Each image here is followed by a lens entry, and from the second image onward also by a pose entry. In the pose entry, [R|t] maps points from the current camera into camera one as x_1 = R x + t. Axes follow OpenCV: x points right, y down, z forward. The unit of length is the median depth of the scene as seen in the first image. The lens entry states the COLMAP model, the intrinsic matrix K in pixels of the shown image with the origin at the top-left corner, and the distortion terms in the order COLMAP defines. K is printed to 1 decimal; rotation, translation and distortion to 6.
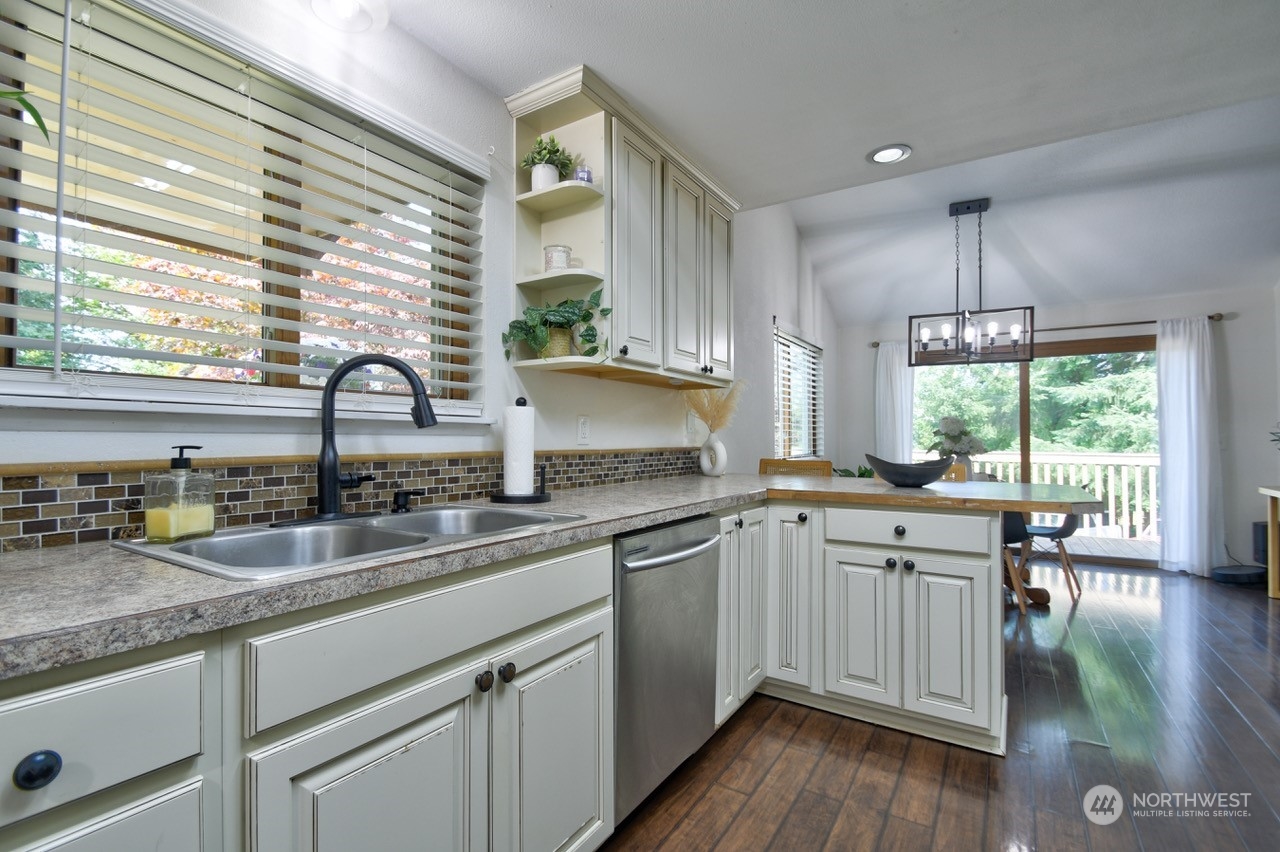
lens RADIAL K [[578.0, 0, 634.3], [0, 578.0, 432.9], [0, 0, 1]] dist [0.029386, -0.030979]
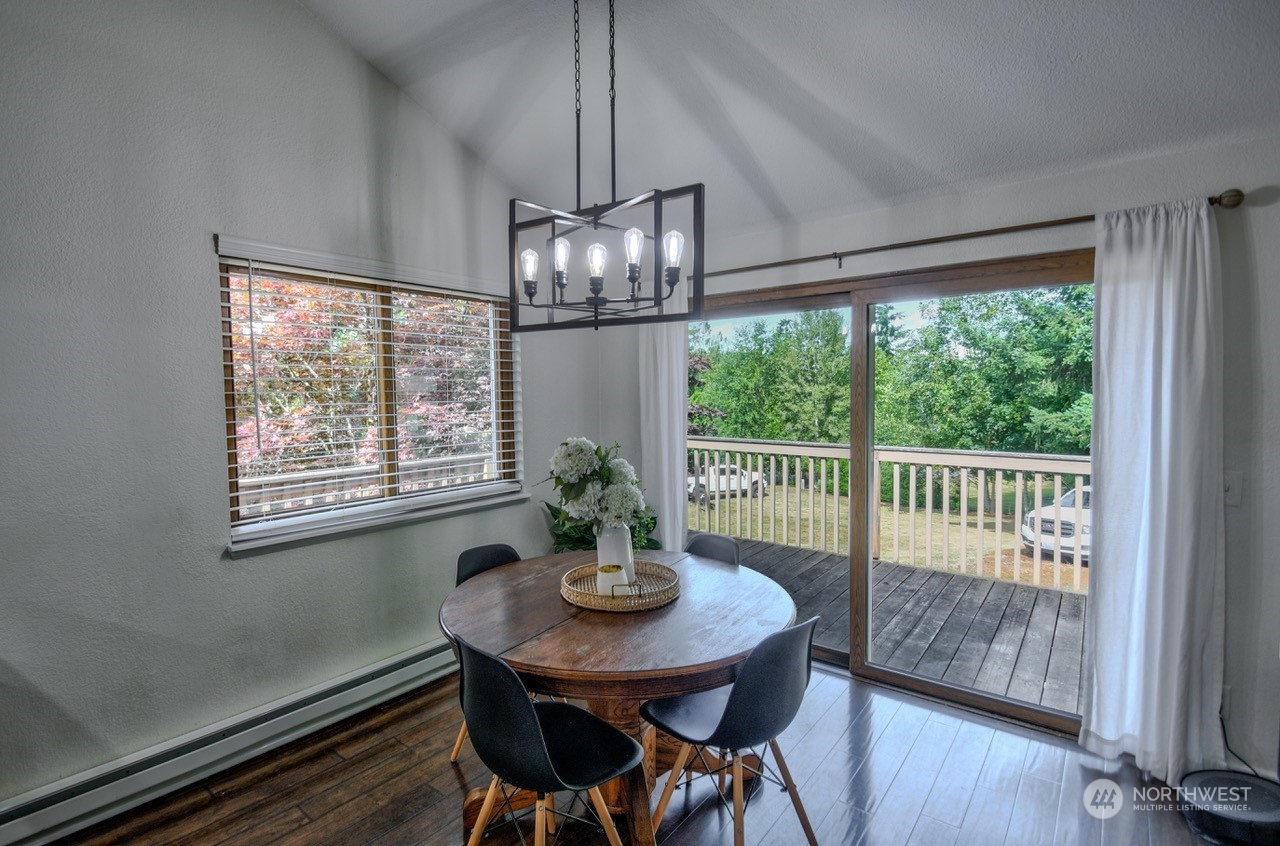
lens RADIAL K [[588.7, 0, 623.5], [0, 588.7, 418.2], [0, 0, 1]] dist [0.001598, -0.020532]
pose [[0.991924, -0.009397, -0.126483, 0.597672], [0.016275, 0.998438, 0.053456, -0.065998], [0.125783, -0.055083, 0.990527, 0.497406]]
